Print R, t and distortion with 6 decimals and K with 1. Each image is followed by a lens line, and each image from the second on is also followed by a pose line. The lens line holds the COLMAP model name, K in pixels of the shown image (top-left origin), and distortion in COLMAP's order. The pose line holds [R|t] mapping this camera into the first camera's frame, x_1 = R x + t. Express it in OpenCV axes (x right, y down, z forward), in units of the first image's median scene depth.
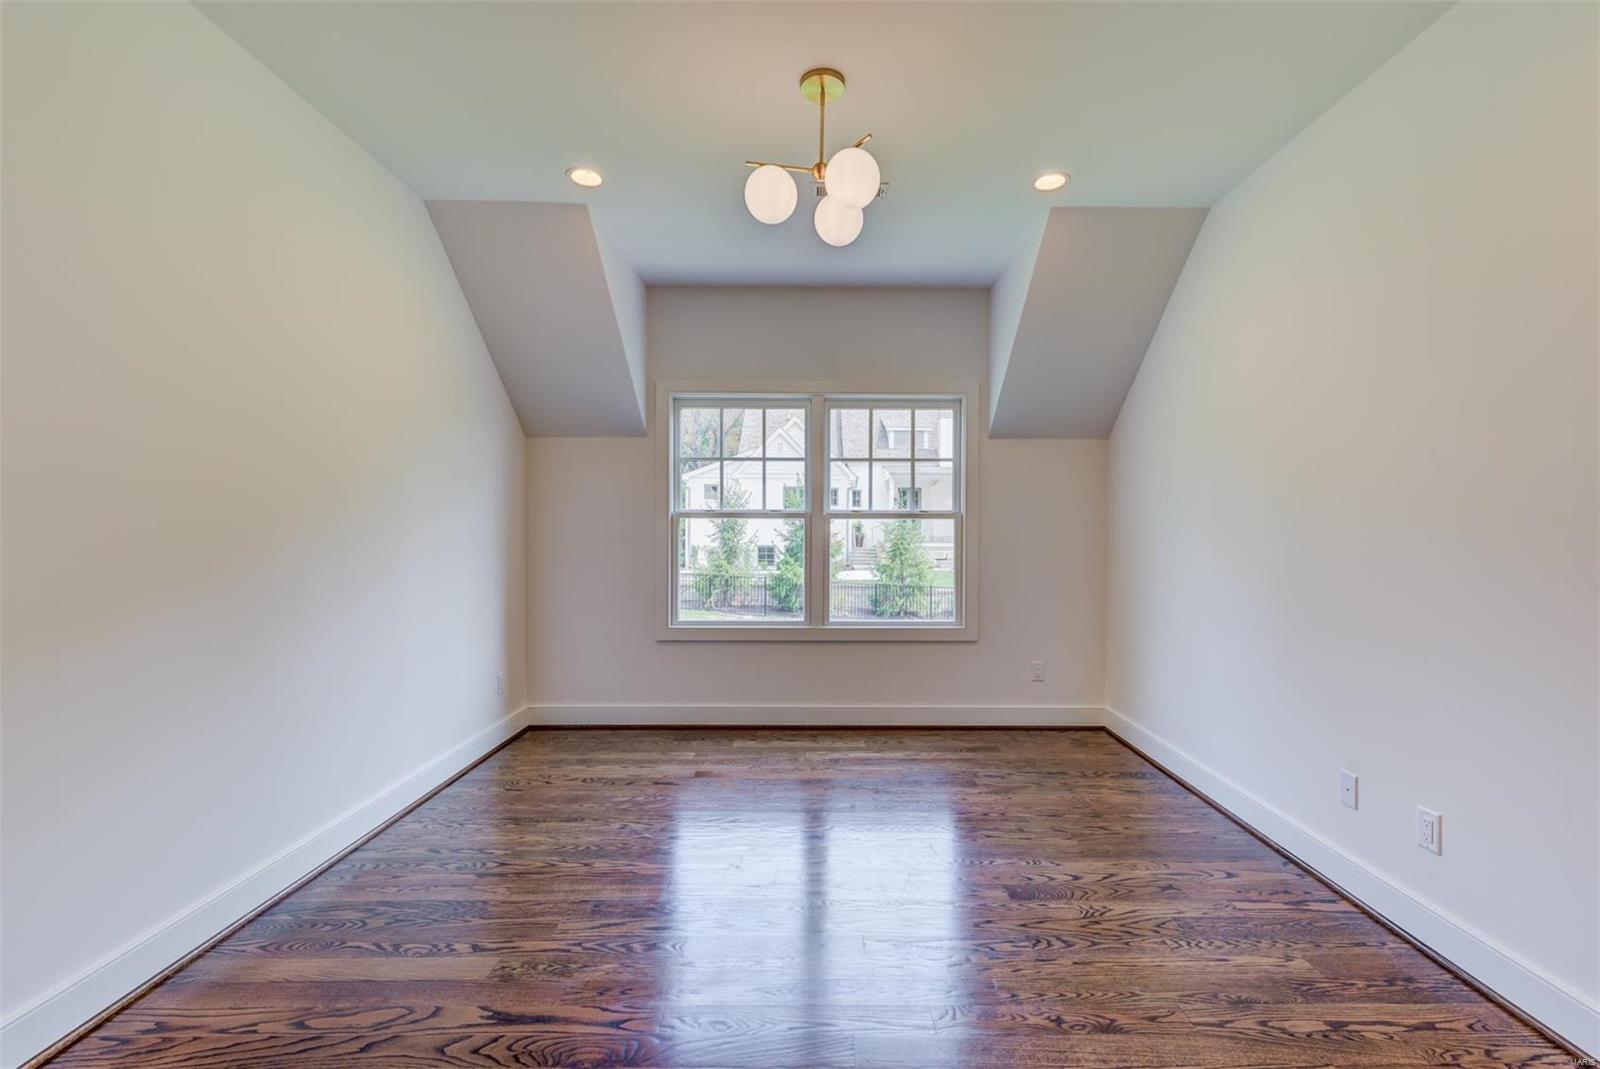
lens RADIAL K [[639.5, 0, 804.3], [0, 639.5, 550.3], [0, 0, 1]] dist [-0.022102, -0.000194]
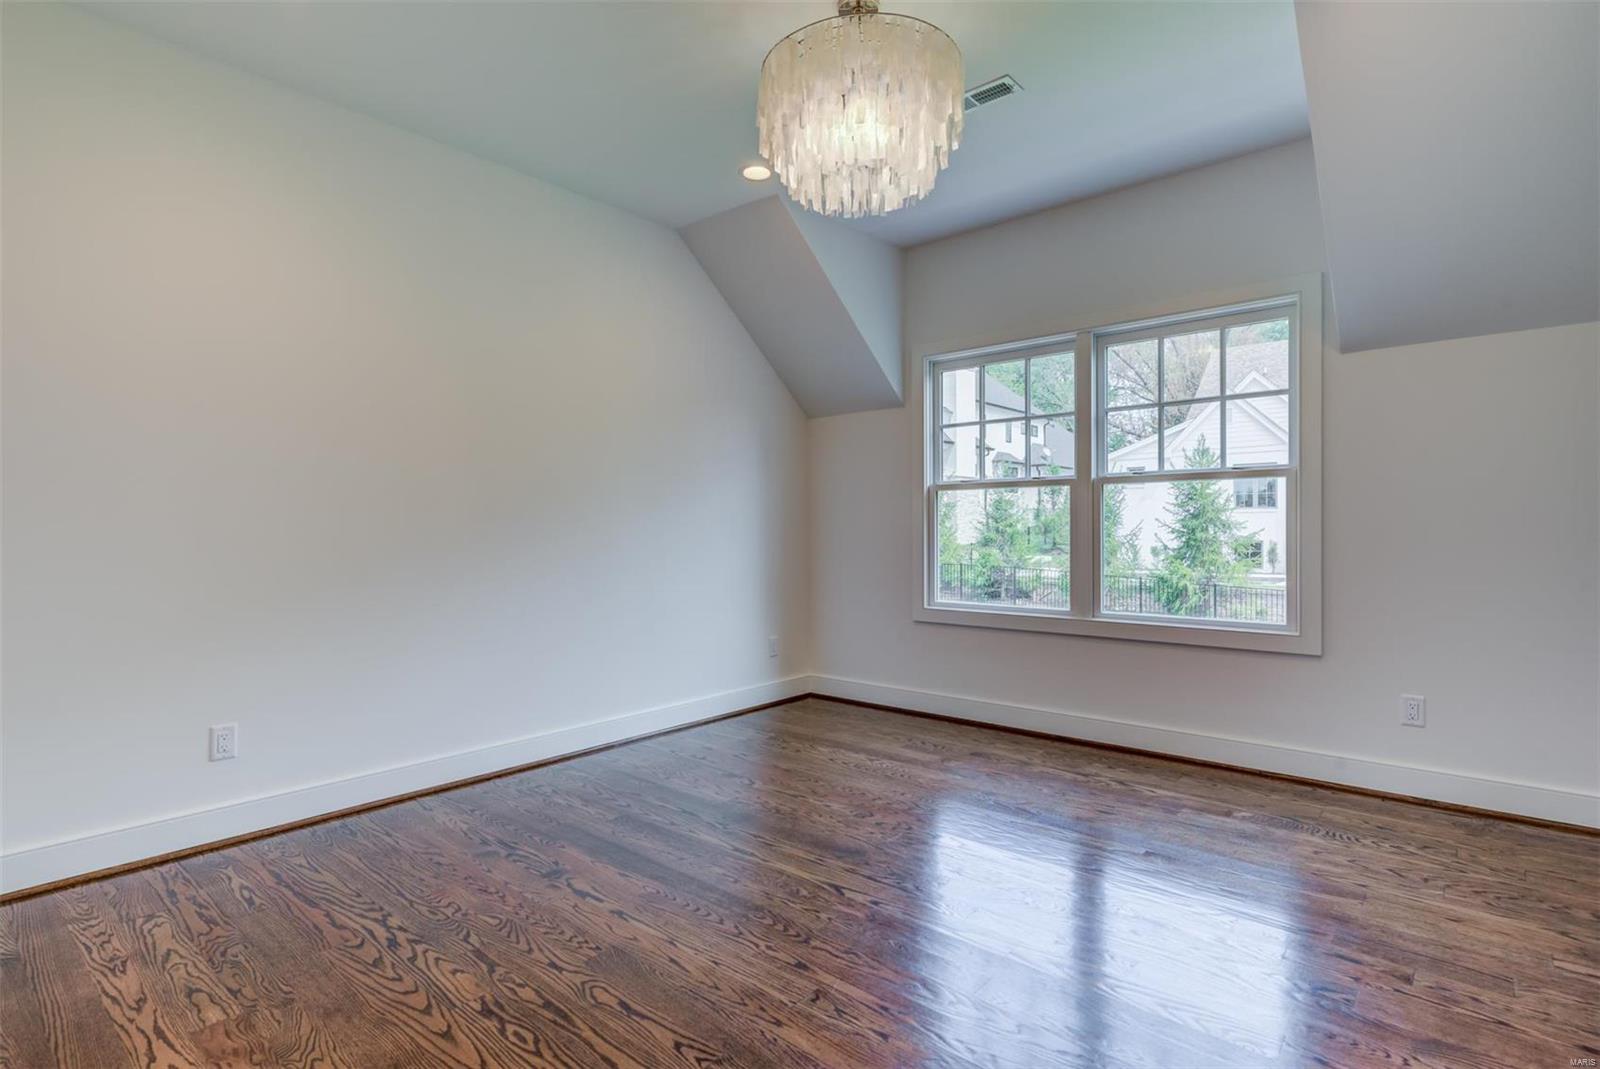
lens RADIAL K [[801.4, 0, 797.6], [0, 801.4, 525.5], [0, 0, 1]] dist [0.006154, 0.000391]
pose [[0.735192, -0.008509, -0.677805, 0.441020], [0.008783, 0.999957, -0.003025, 0.001063], [0.677802, -0.003729, 0.735235, 0.005677]]
